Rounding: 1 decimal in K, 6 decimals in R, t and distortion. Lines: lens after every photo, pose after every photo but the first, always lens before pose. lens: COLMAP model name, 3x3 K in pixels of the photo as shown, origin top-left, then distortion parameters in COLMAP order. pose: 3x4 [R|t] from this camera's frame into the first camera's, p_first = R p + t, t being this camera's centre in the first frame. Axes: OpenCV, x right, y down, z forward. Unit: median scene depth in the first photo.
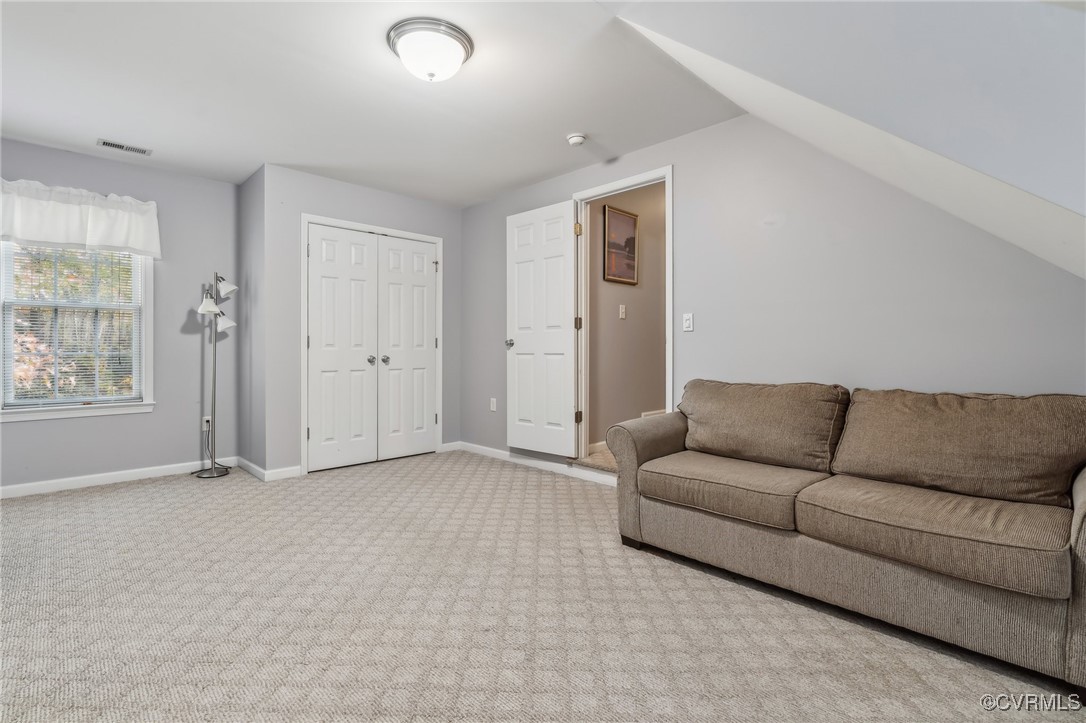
lens RADIAL K [[498.0, 0, 534.8], [0, 498.0, 351.6], [0, 0, 1]] dist [-0.015192, 0.004765]
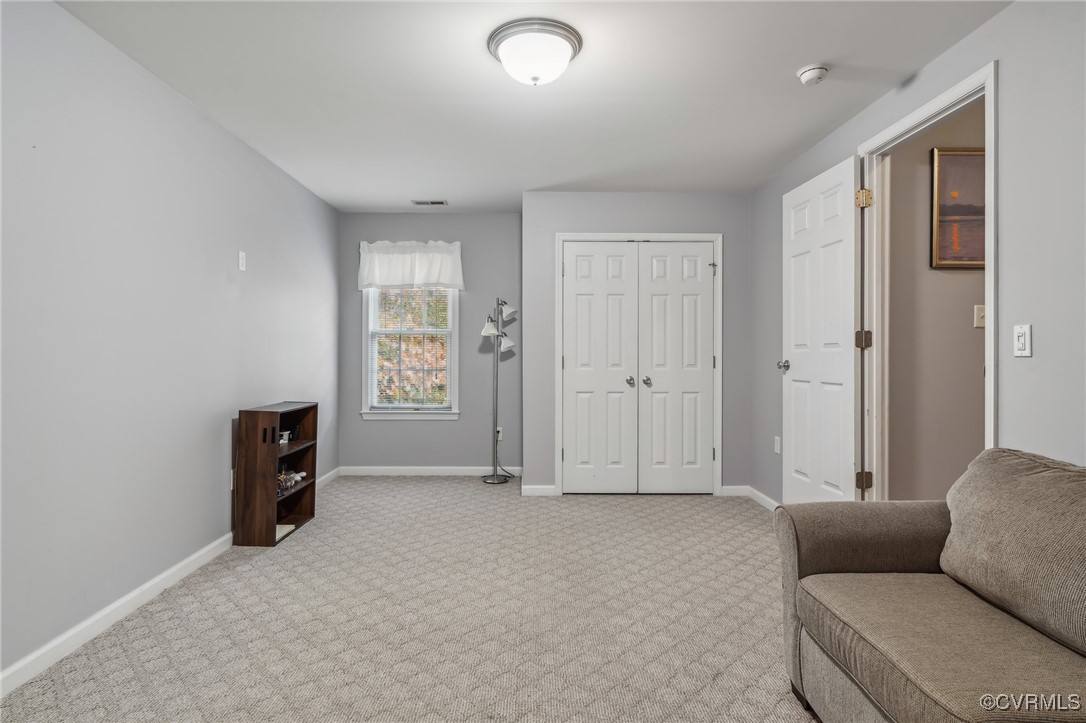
lens RADIAL K [[564.4, 0, 537.9], [0, 564.4, 354.4], [0, 0, 1]] dist [-0.005474, 0.003897]
pose [[0.725113, 0.003142, -0.688622, 0.314576], [-0.006481, 0.999976, -0.002261, -0.035164], [0.688599, 0.006103, 0.725117, 0.166257]]
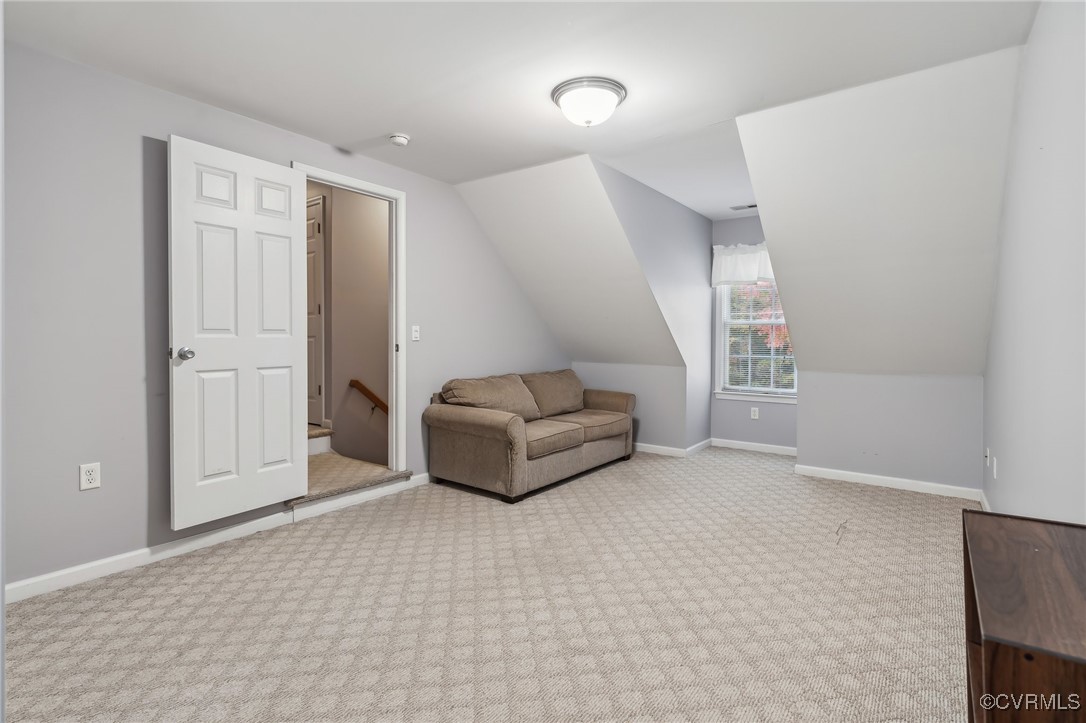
lens RADIAL K [[528.0, 0, 529.1], [0, 528.0, 341.9], [0, 0, 1]] dist [-0.004573, 0.001265]
pose [[-0.144627, -0.006000, 0.989468, -0.875253], [0.004504, 0.999967, 0.006722, -0.040799], [-0.989476, 0.005429, -0.144596, 0.825086]]
